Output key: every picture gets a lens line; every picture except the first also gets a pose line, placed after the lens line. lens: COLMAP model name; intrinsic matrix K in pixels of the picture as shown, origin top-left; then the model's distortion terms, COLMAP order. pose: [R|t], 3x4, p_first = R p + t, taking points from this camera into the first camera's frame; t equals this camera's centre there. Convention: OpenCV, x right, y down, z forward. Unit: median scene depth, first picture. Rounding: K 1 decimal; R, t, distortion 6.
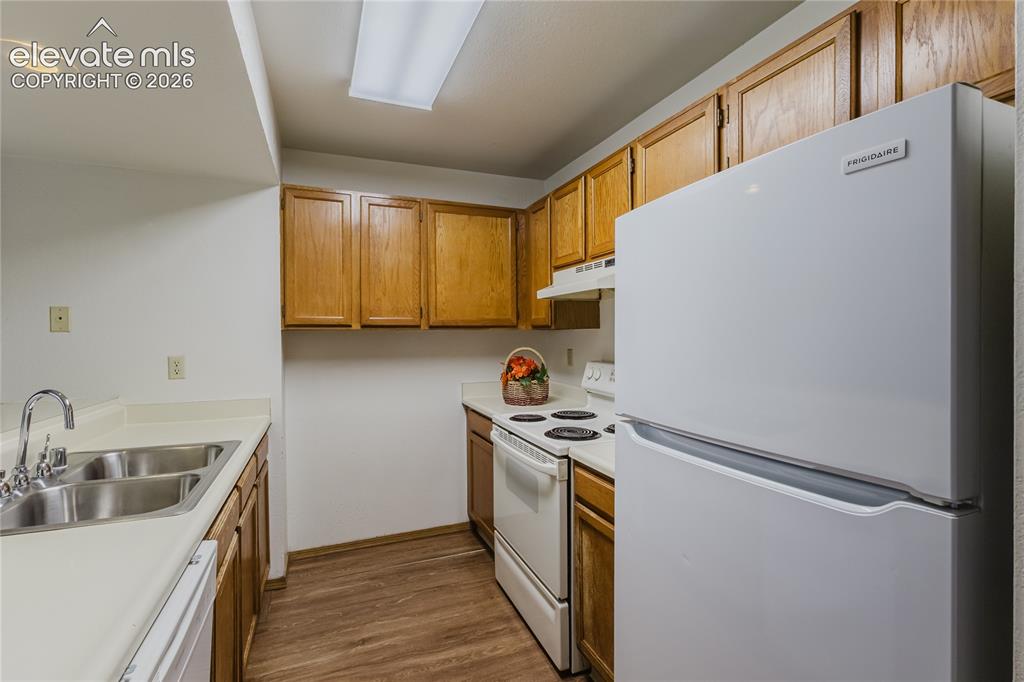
lens RADIAL K [[469.6, 0, 511.4], [0, 469.6, 340.7], [0, 0, 1]] dist [0.002021, 0.000988]
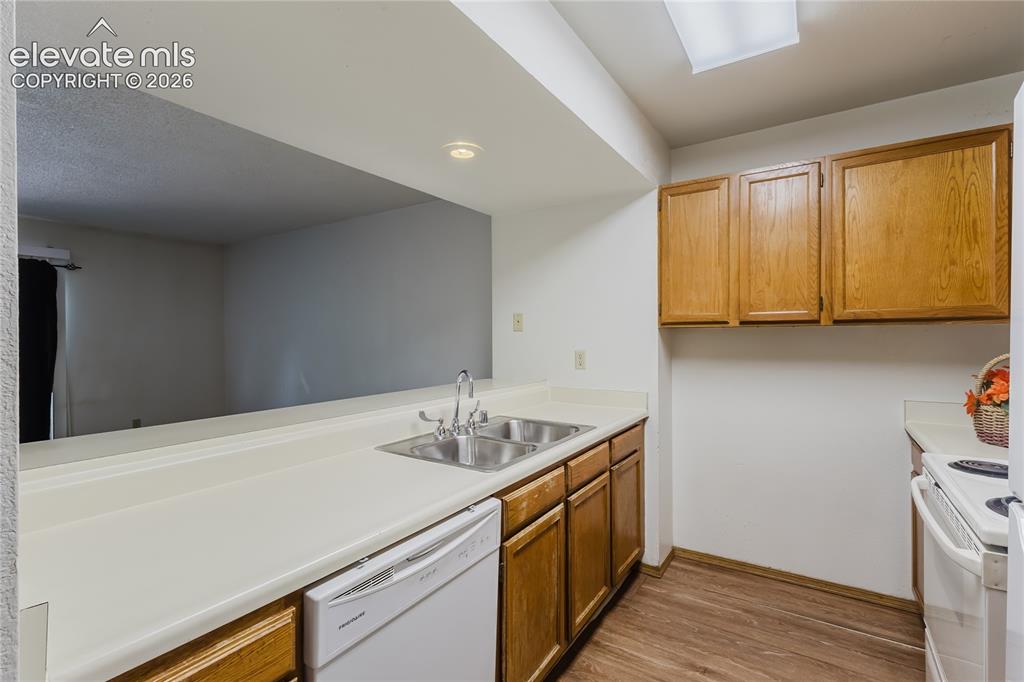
lens RADIAL K [[469.6, 0, 508.5], [0, 469.6, 340.1], [0, 0, 1]] dist [0.002021, 0.000988]
pose [[0.567182, 0.009790, -0.823535, 0.178551], [-0.005425, 0.999952, 0.008151, -0.002987], [0.823575, -0.000155, 0.567208, 0.145996]]
